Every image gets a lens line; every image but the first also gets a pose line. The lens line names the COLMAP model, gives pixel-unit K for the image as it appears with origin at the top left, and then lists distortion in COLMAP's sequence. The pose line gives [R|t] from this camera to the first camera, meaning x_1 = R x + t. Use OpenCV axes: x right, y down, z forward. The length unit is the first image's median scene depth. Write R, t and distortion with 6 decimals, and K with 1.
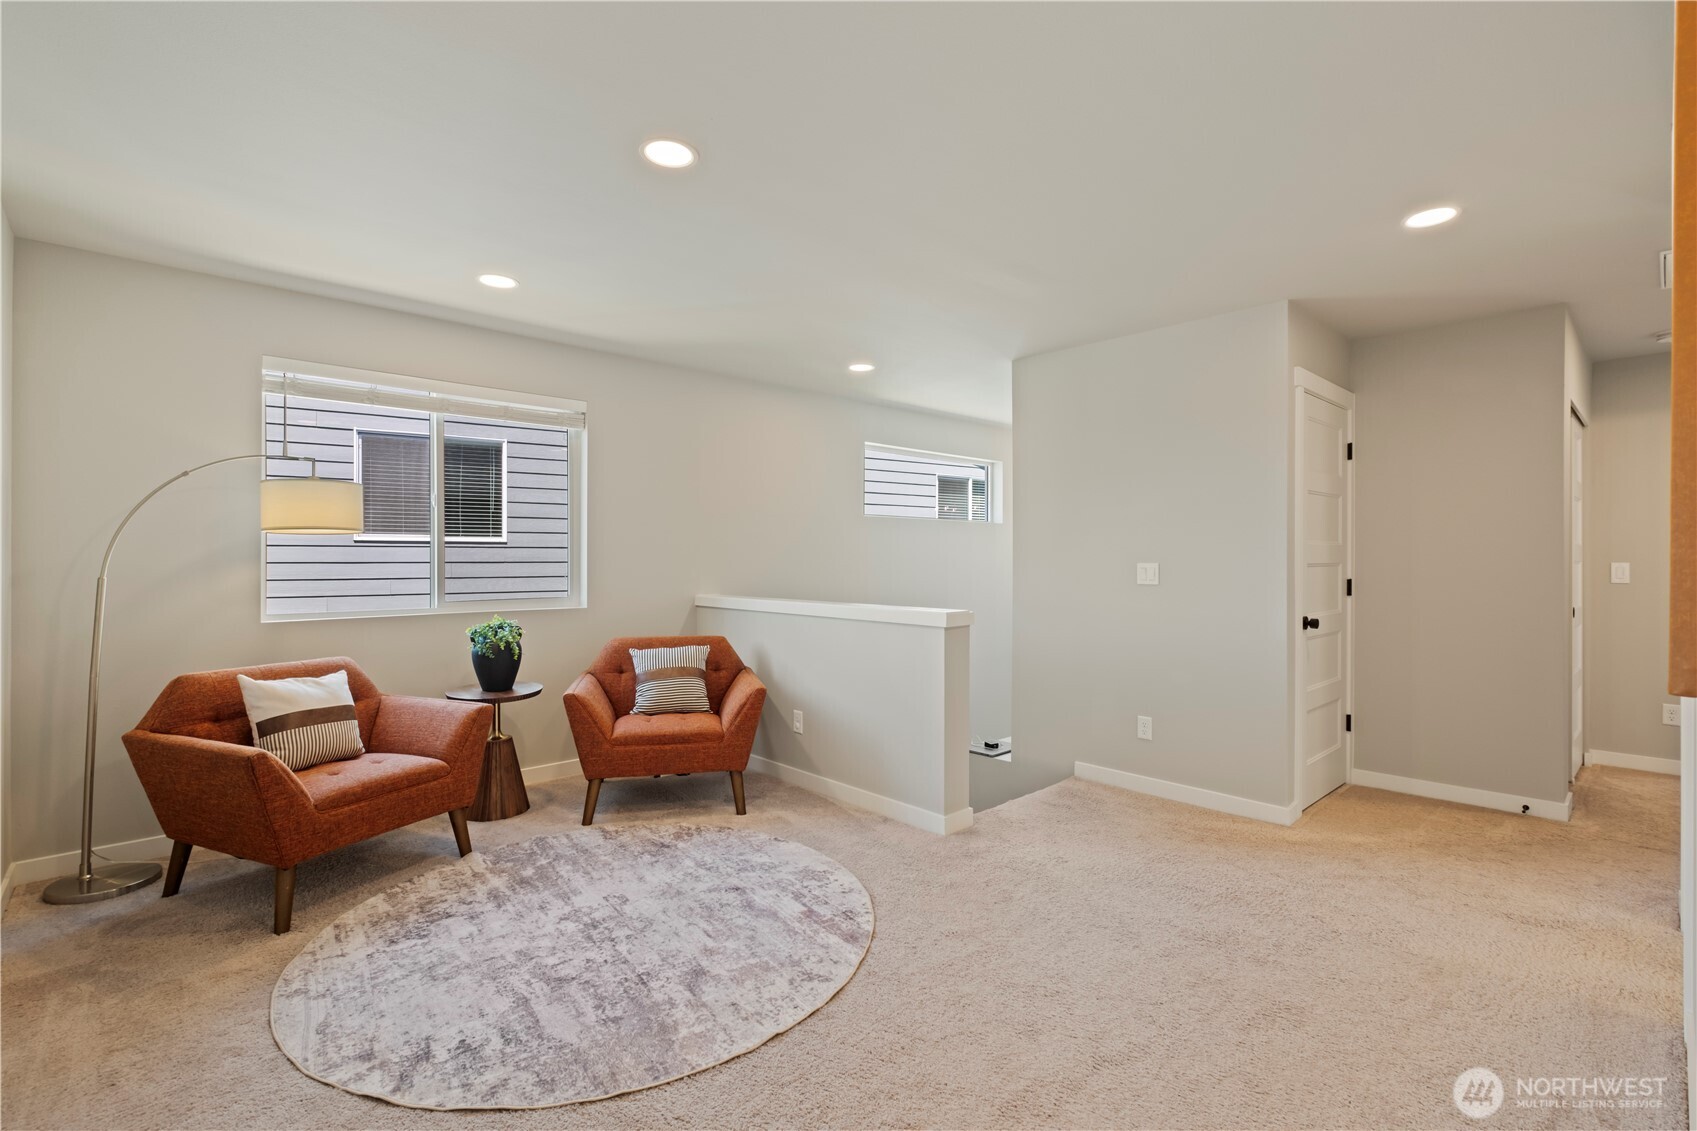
lens RADIAL K [[739.7, 0, 833.1], [0, 739.7, 561.4], [0, 0, 1]] dist [0.005520, -0.004607]
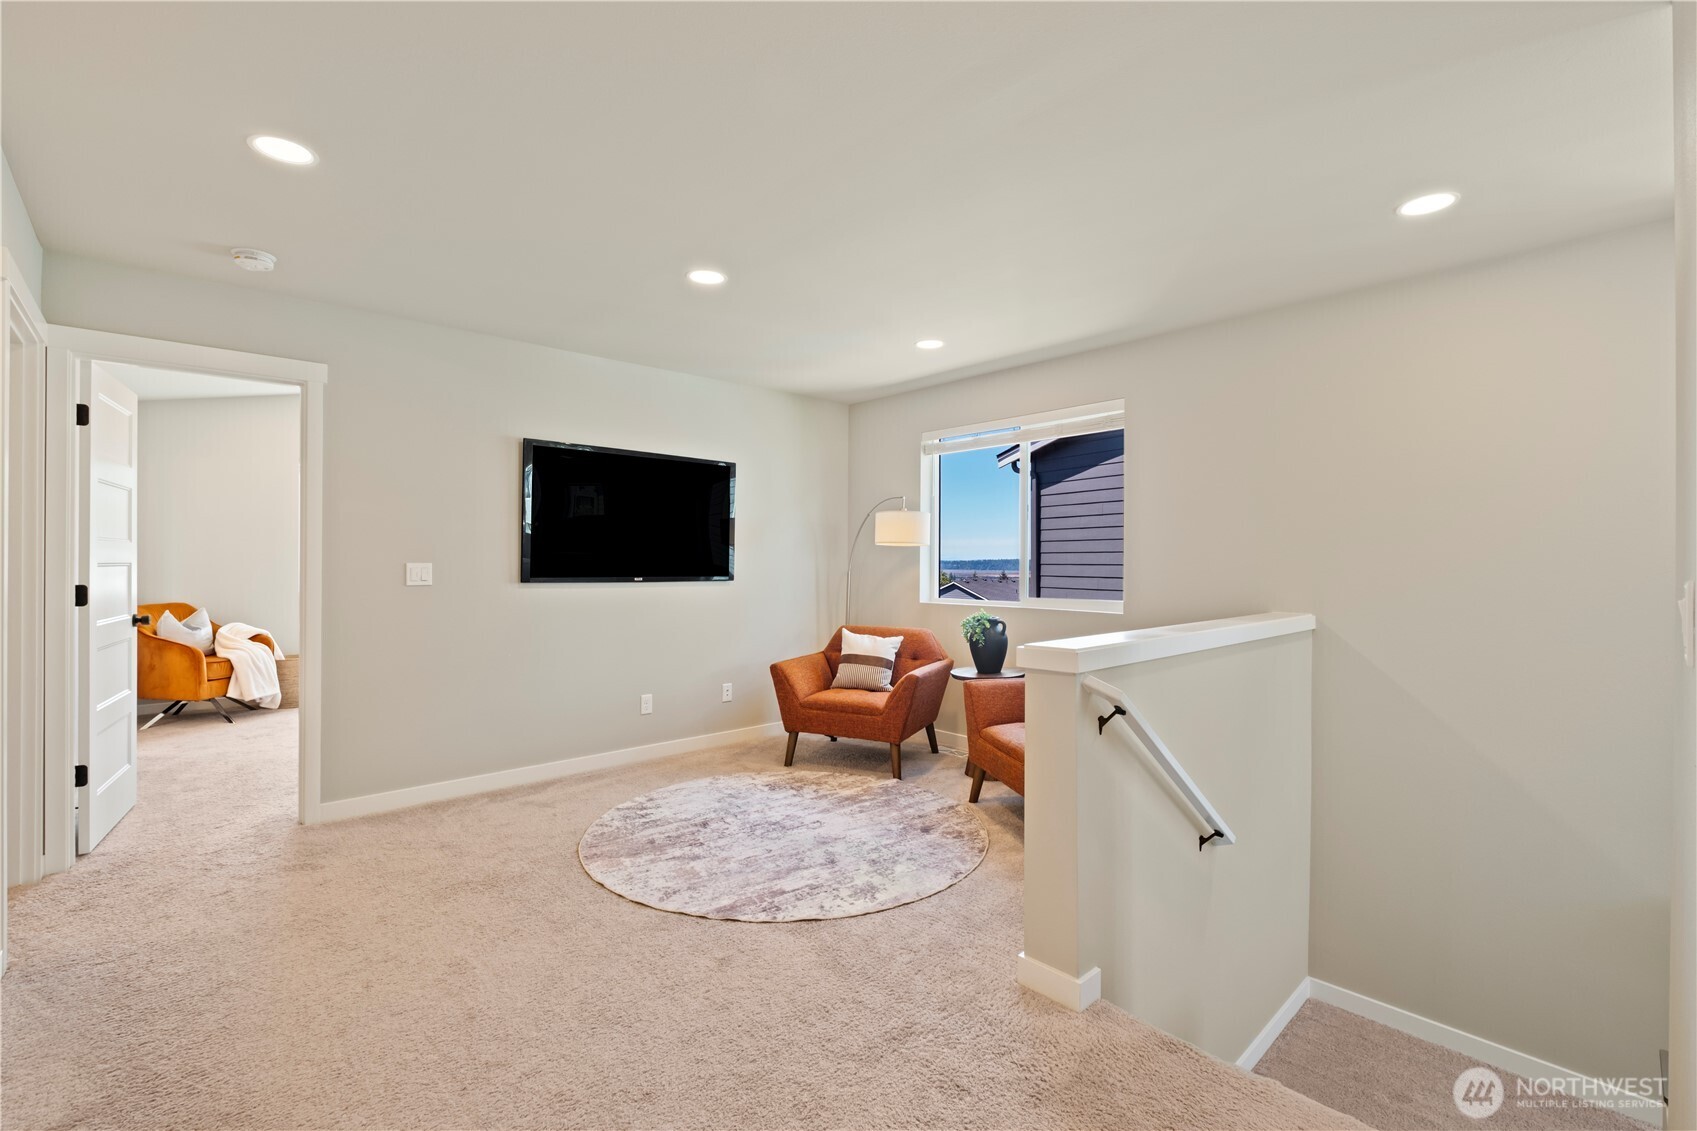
lens RADIAL K [[739.7, 0, 833.3], [0, 739.7, 562.4], [0, 0, 1]] dist [0.005520, -0.004607]
pose [[0.017010, 0.001040, -0.999855, 0.989340], [-0.010869, 0.999941, 0.000855, 0.009883], [0.999796, 0.010853, 0.017021, 1.032808]]
